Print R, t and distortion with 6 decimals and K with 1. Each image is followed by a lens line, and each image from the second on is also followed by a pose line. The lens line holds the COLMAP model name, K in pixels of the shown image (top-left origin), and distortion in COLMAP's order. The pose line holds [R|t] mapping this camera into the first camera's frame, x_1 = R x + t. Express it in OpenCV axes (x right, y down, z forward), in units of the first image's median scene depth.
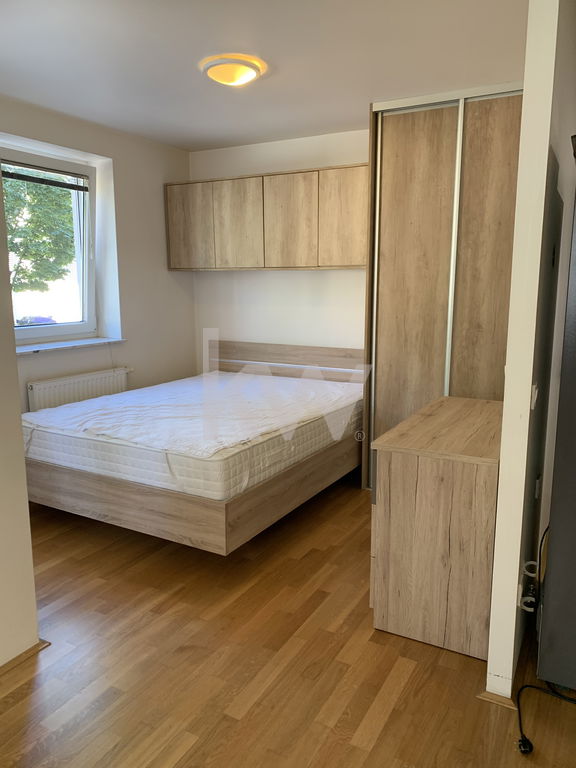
lens RADIAL K [[580.0, 0, 288.5], [0, 580.0, 383.3], [0, 0, 1]] dist [0.009706, -0.007905]
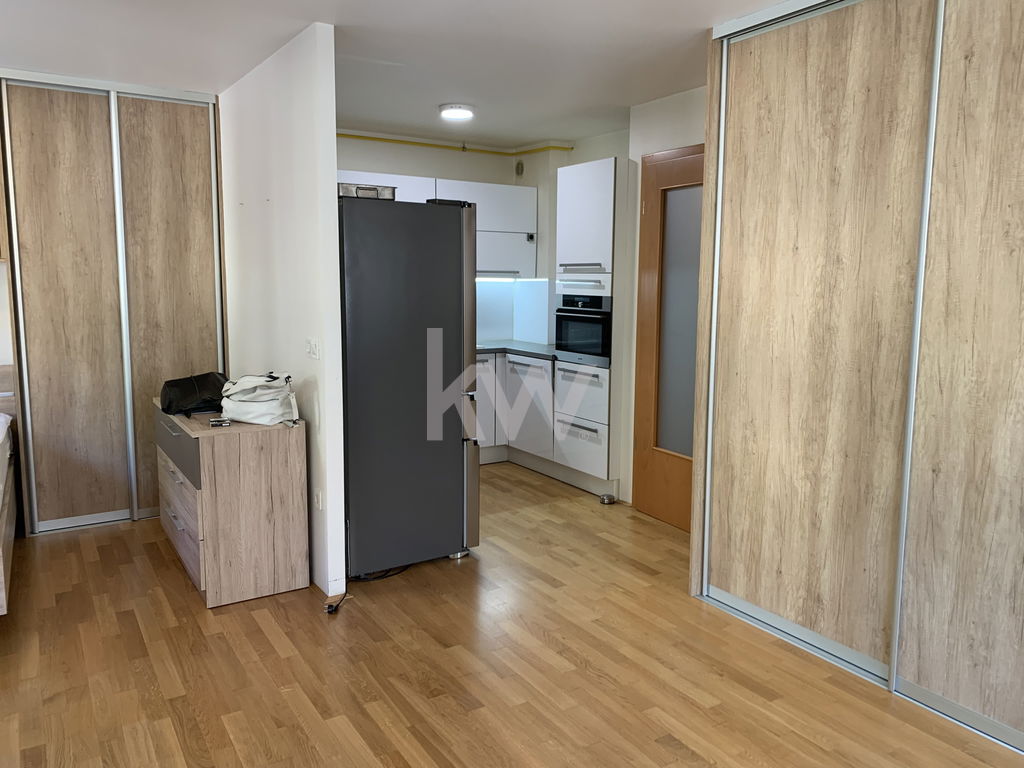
lens RADIAL K [[773.4, 0, 512.8], [0, 773.4, 381.6], [0, 0, 1]] dist [0.009706, -0.007905]
pose [[0.485389, -0.113488, 0.866901, -0.553063], [0.143252, 0.988463, 0.049194, 0.017240], [-0.862483, 0.100307, 0.496046, -0.158964]]
